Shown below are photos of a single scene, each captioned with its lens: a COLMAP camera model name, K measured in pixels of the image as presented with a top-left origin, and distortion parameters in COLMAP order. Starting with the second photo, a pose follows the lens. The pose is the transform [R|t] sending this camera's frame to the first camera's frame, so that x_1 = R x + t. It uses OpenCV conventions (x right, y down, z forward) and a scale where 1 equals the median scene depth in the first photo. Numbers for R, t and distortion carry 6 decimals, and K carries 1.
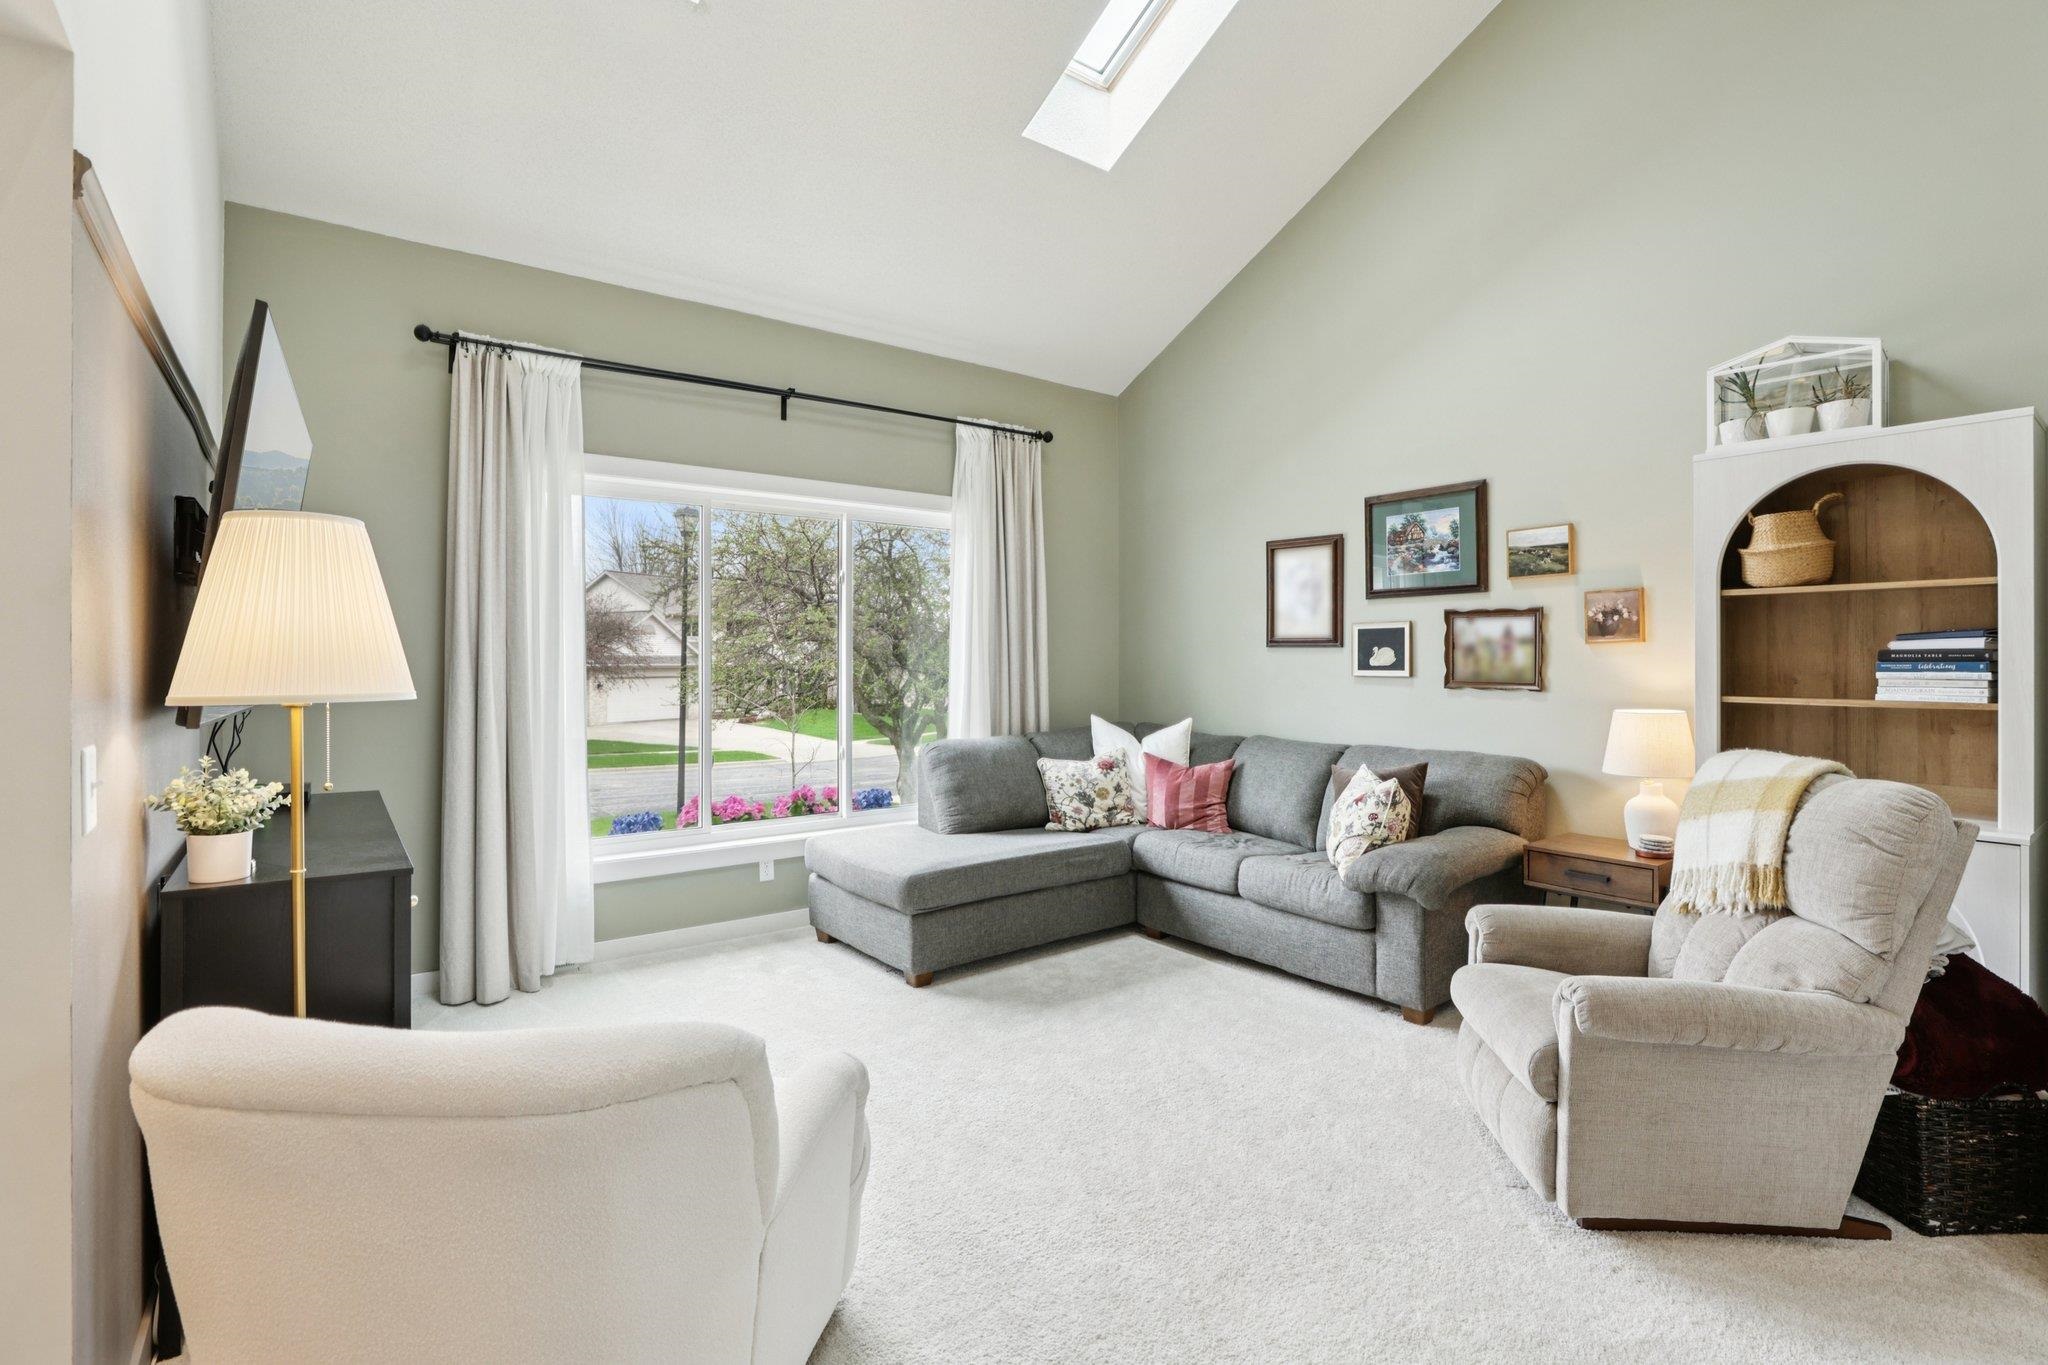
lens RADIAL K [[943.0, 0, 1018.6], [0, 943.0, 674.4], [0, 0, 1]] dist [-0.039340, 0.010232]
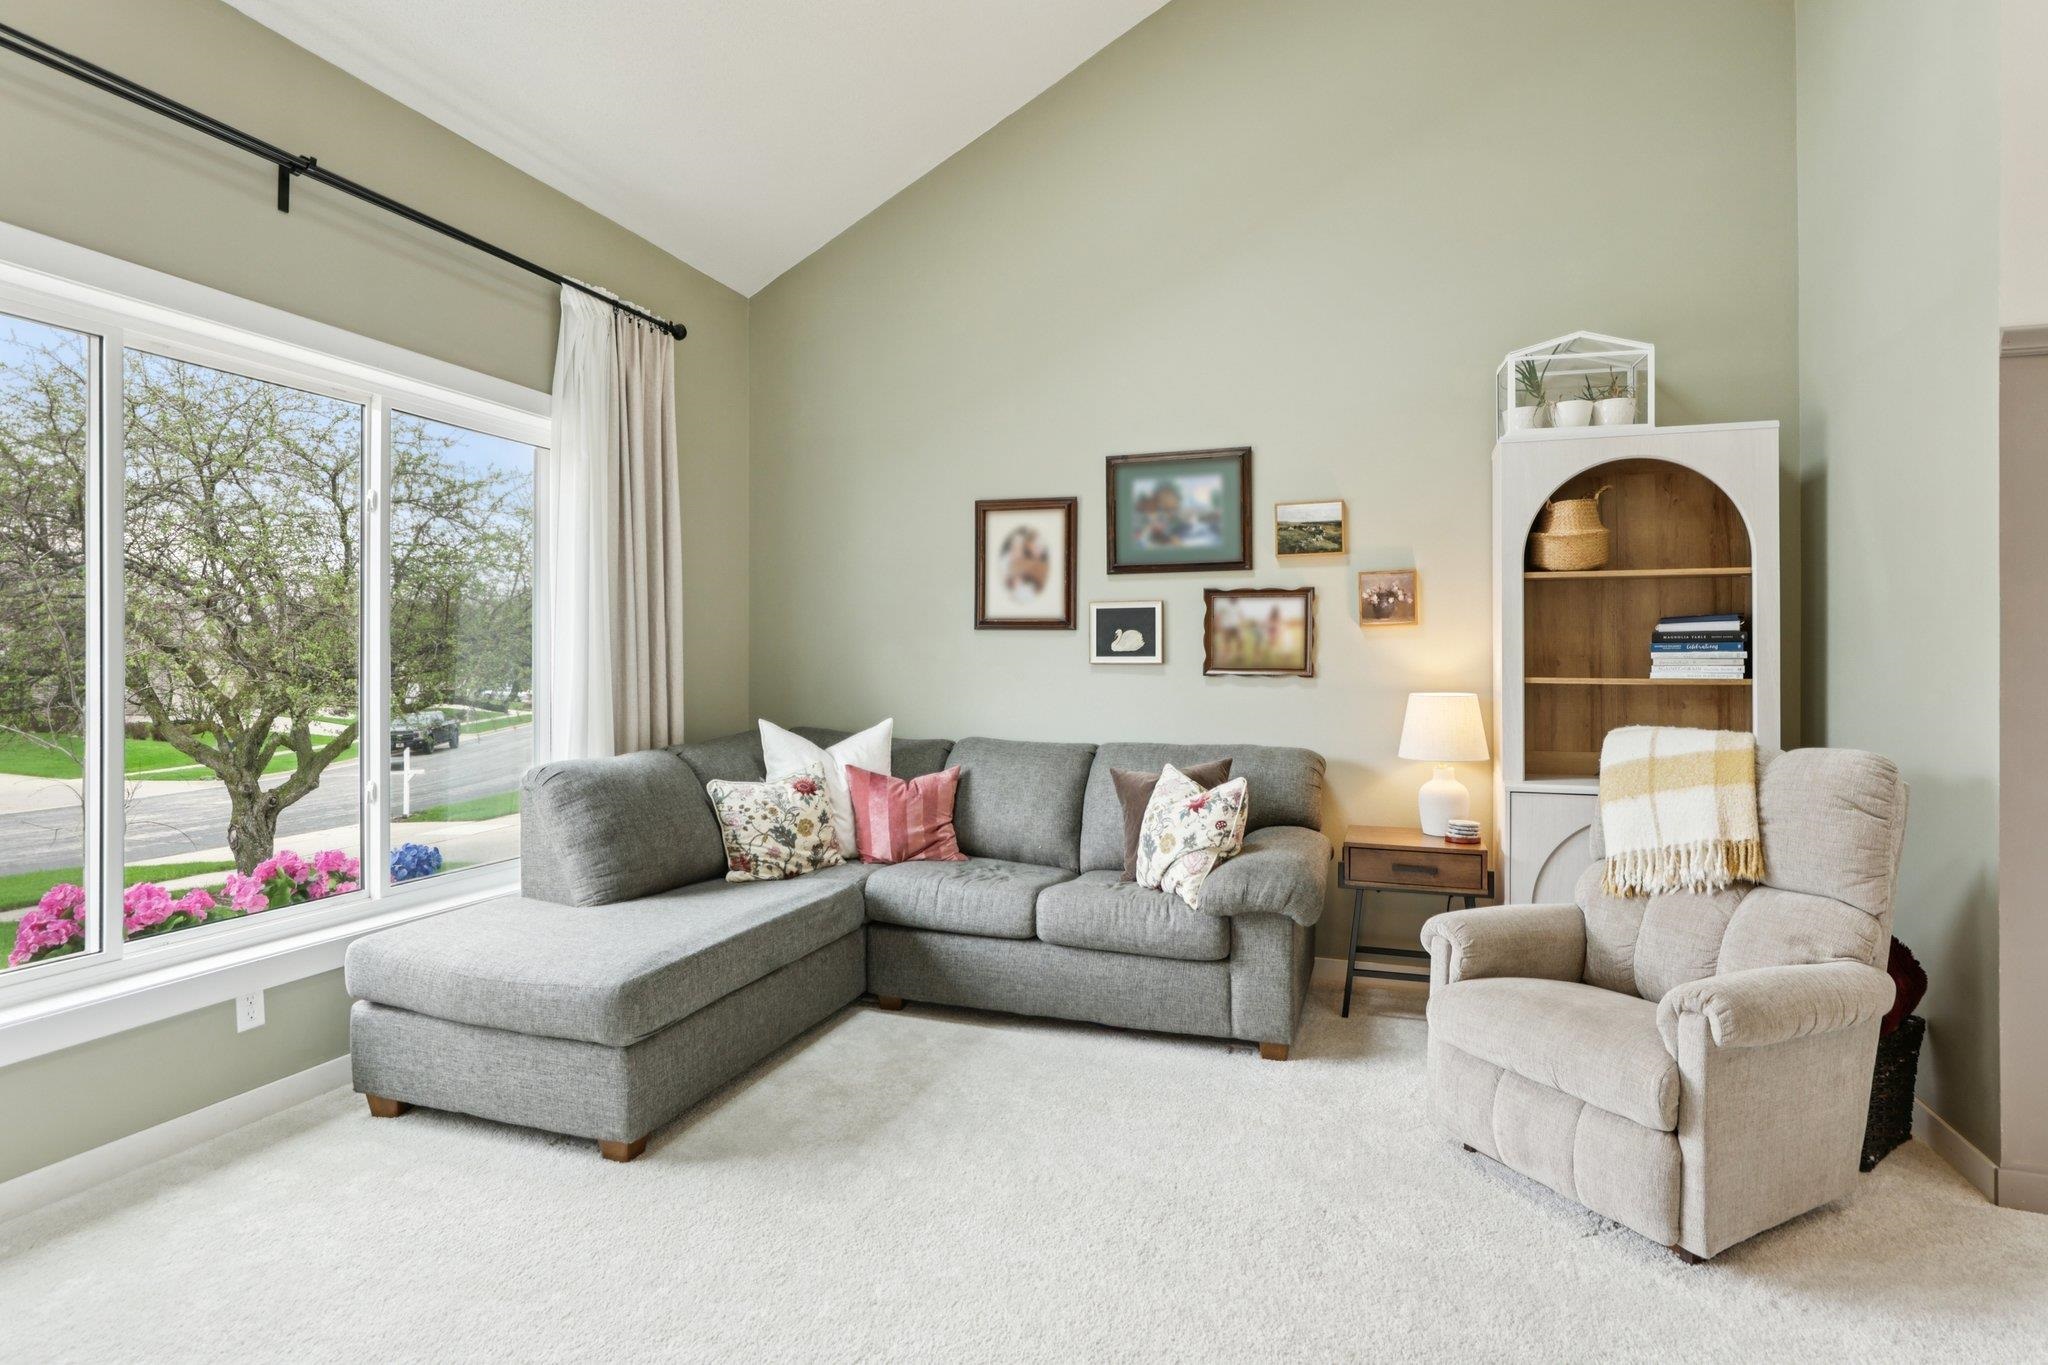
lens RADIAL K [[1036.8, 0, 1019.9], [0, 1036.8, 673.8], [0, 0, 1]] dist [-0.023765, 0.004825]
pose [[0.837715, -0.004345, 0.546090, -0.250949], [0.005963, 0.999982, -0.001192, 0.013878], [-0.546075, 0.004255, 0.837726, 0.279122]]
